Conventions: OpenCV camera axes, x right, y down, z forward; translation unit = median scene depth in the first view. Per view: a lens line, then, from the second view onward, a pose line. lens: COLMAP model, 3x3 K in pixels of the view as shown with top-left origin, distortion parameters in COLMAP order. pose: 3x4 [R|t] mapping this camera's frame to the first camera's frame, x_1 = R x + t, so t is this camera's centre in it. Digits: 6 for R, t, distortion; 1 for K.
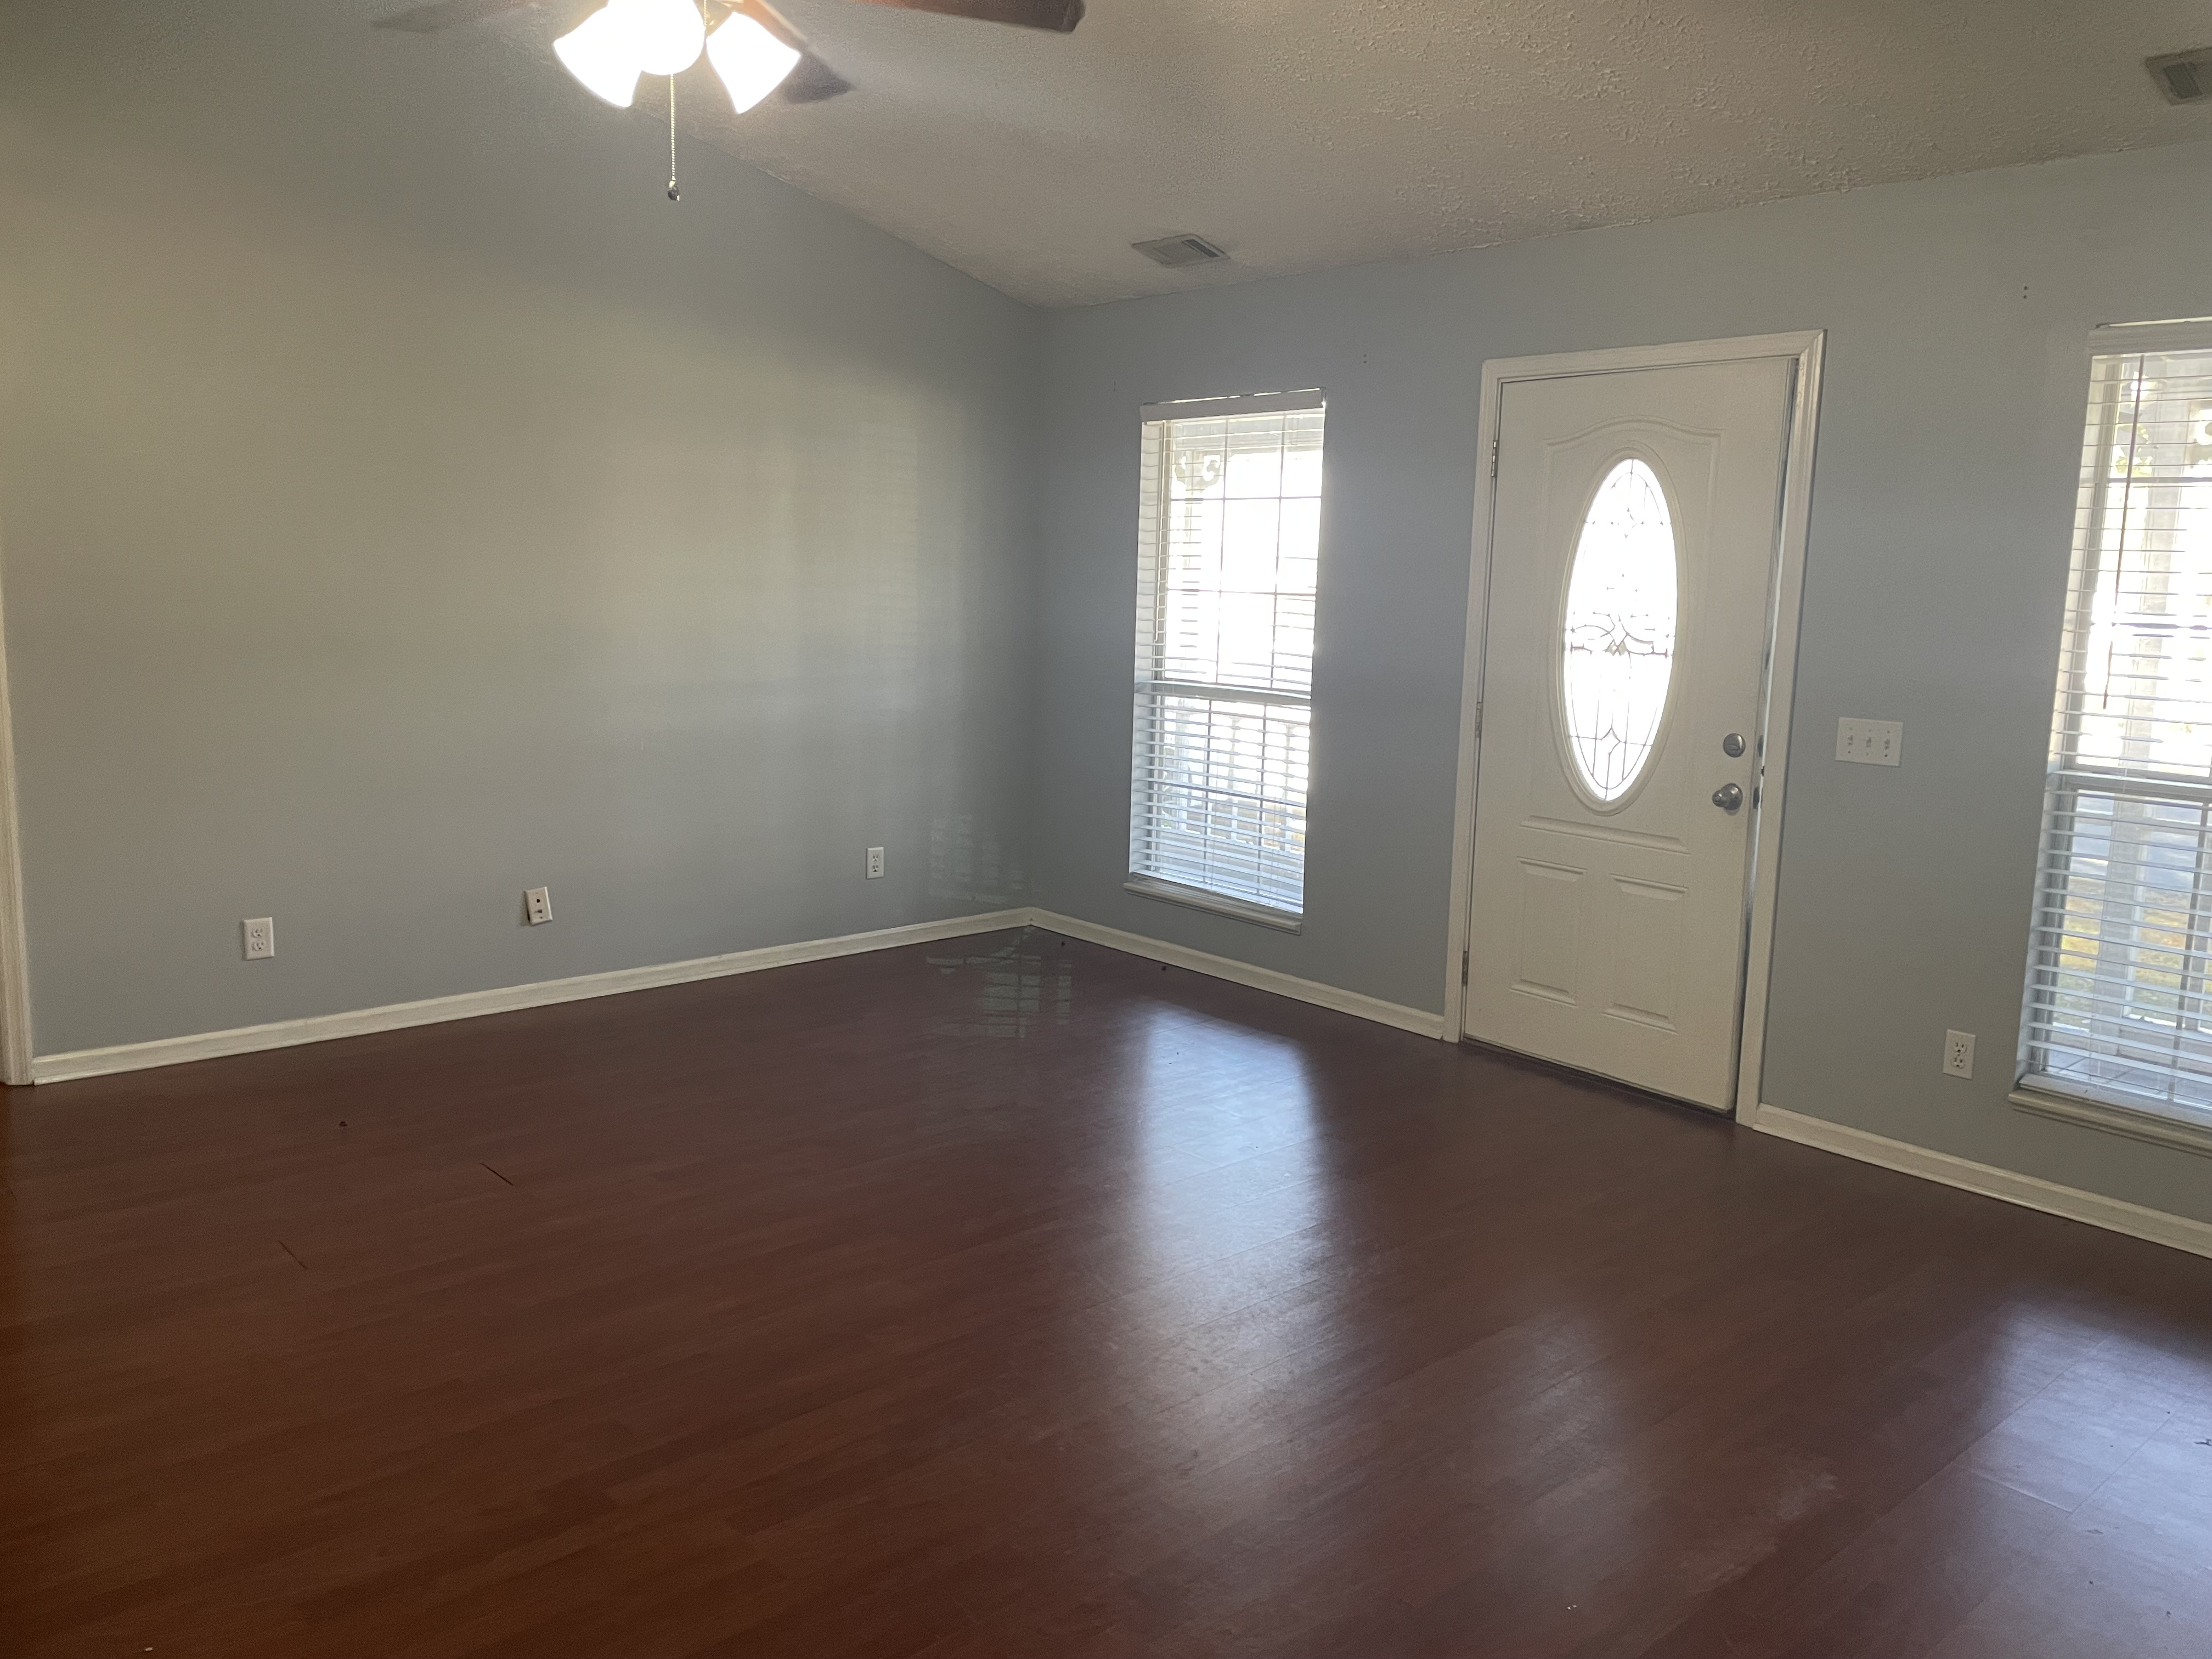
lens RADIAL K [[1681.2, 0, 1104.8], [0, 1681.2, 831.1], [0, 0, 1]] dist [0.002938, 0.001405]
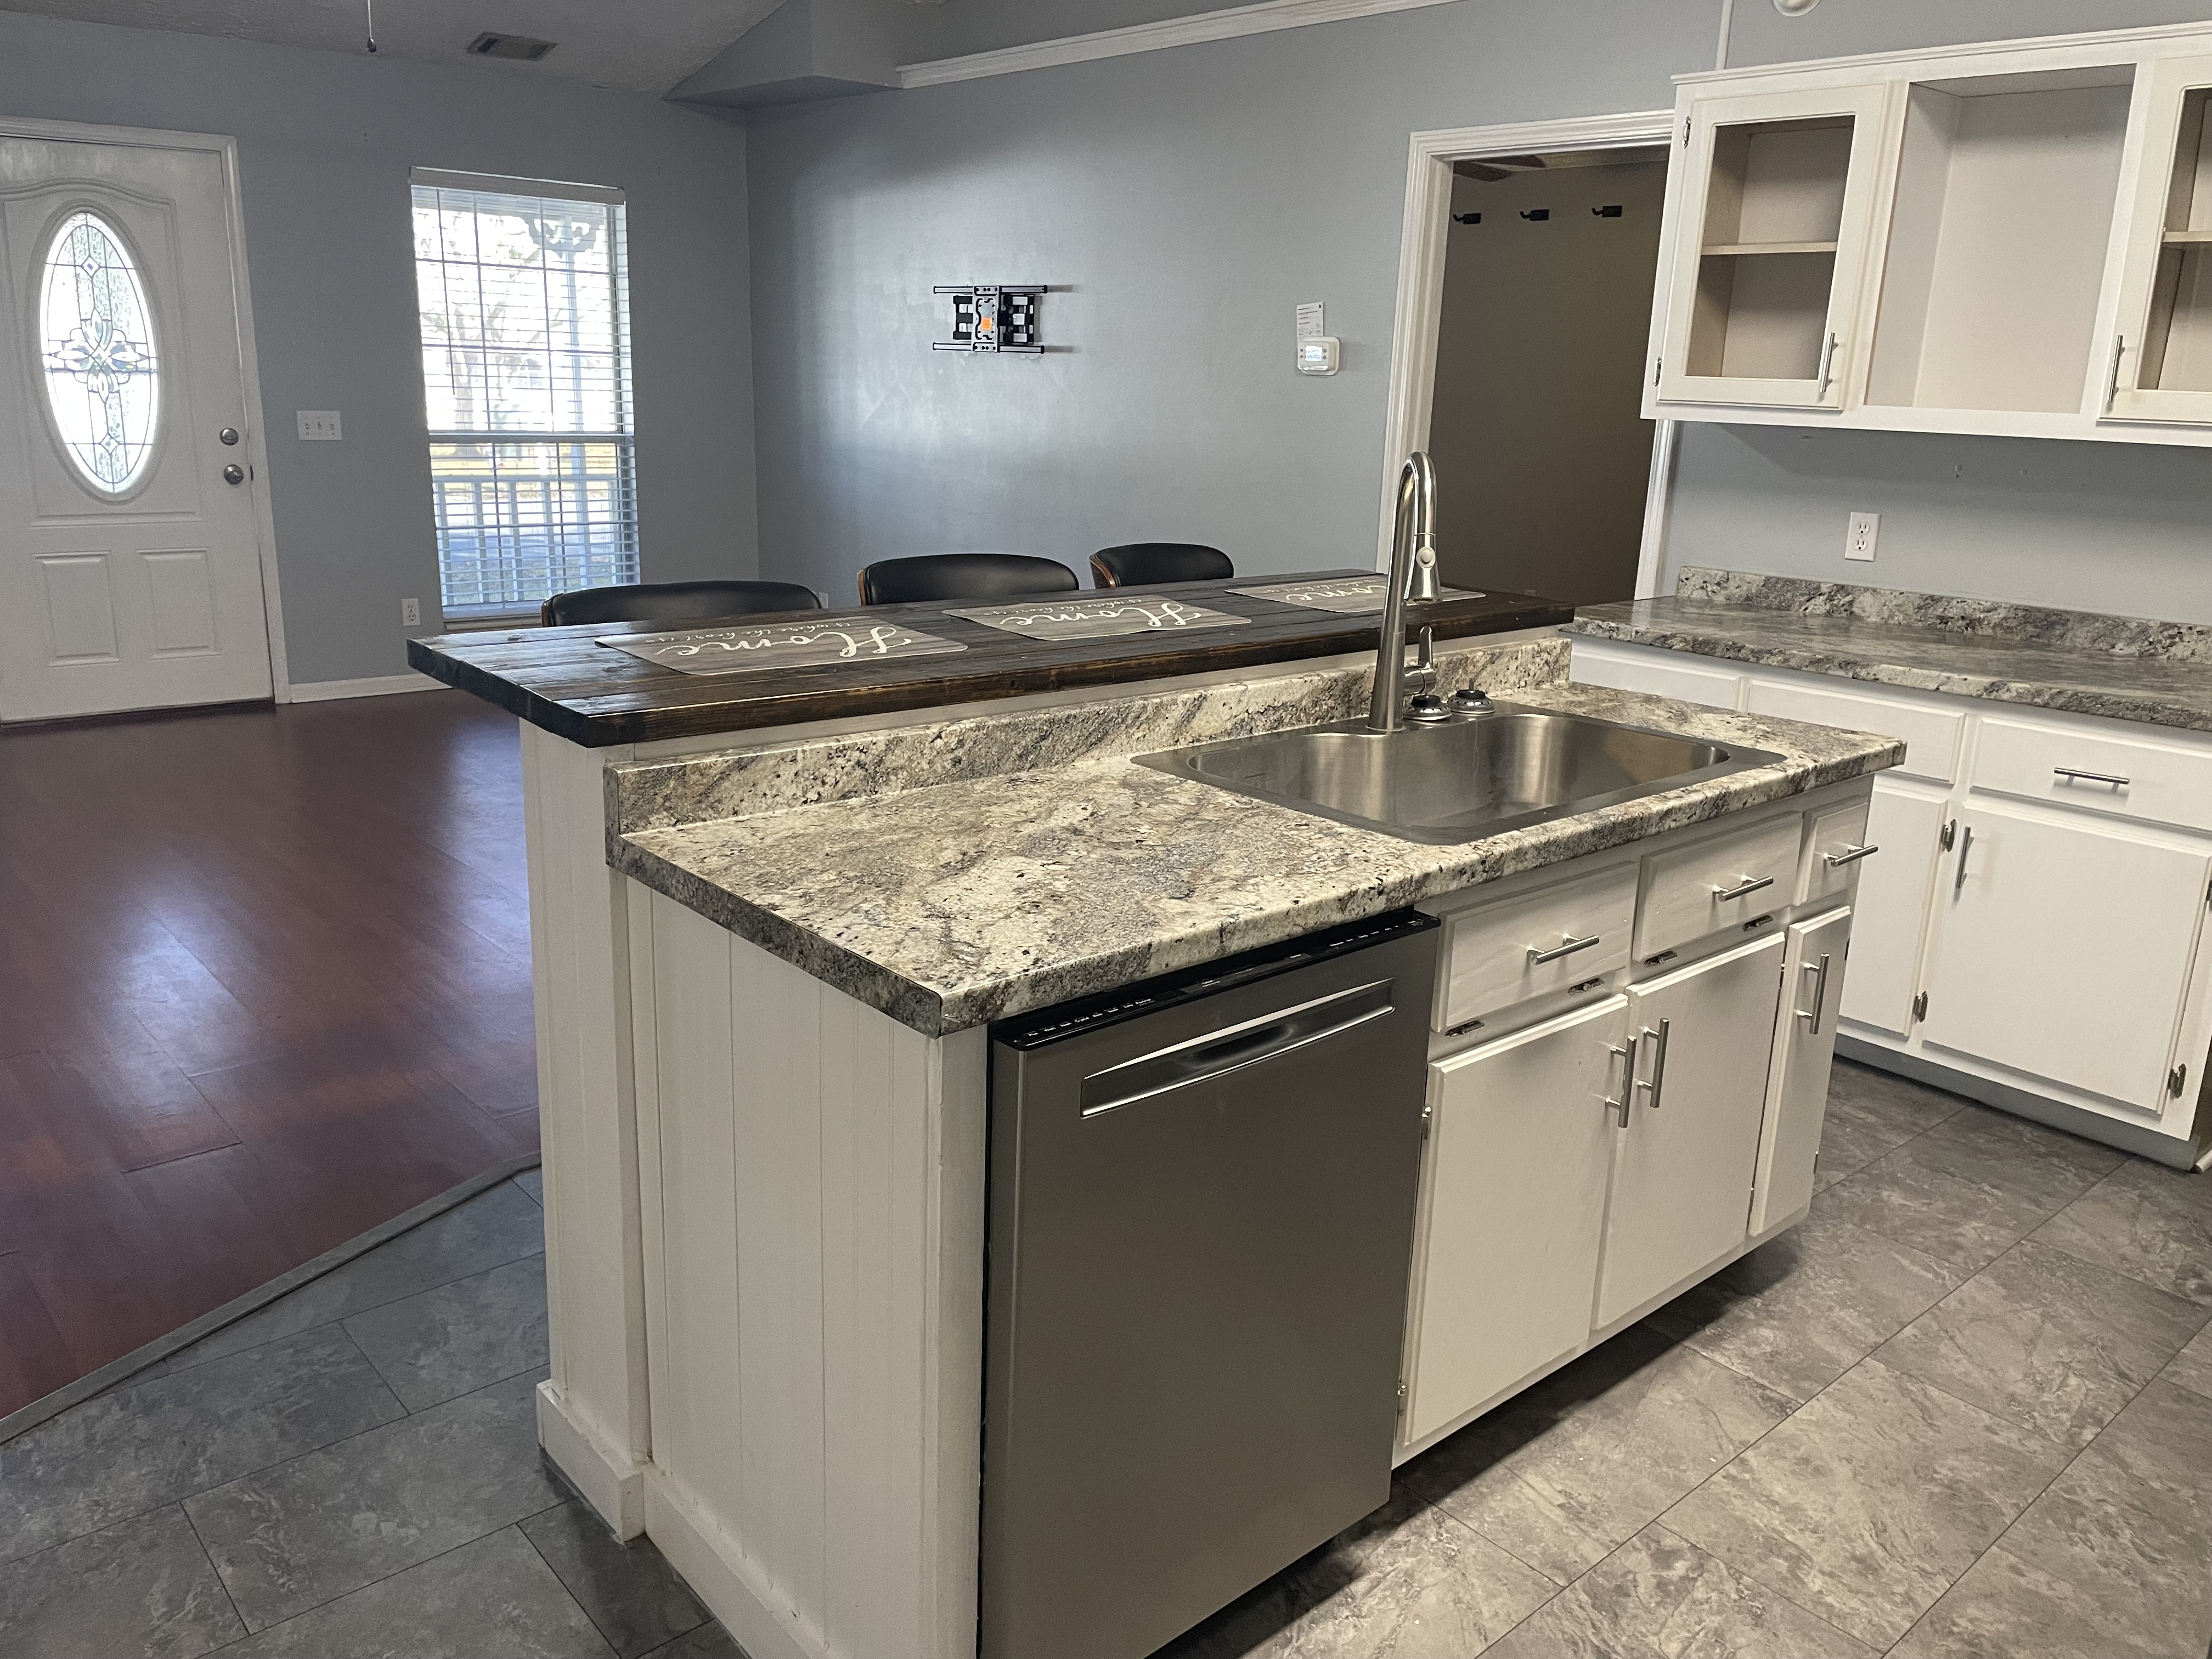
lens RADIAL K [[1681.2, 0, 1106.2], [0, 1681.2, 826.1], [0, 0, 1]] dist [0.002938, 0.001405]
pose [[-0.024927, -0.283487, 0.958652, -1.079615], [0.127073, 0.950273, 0.284314, -0.048205], [-0.991580, 0.128906, 0.012336, 0.292911]]
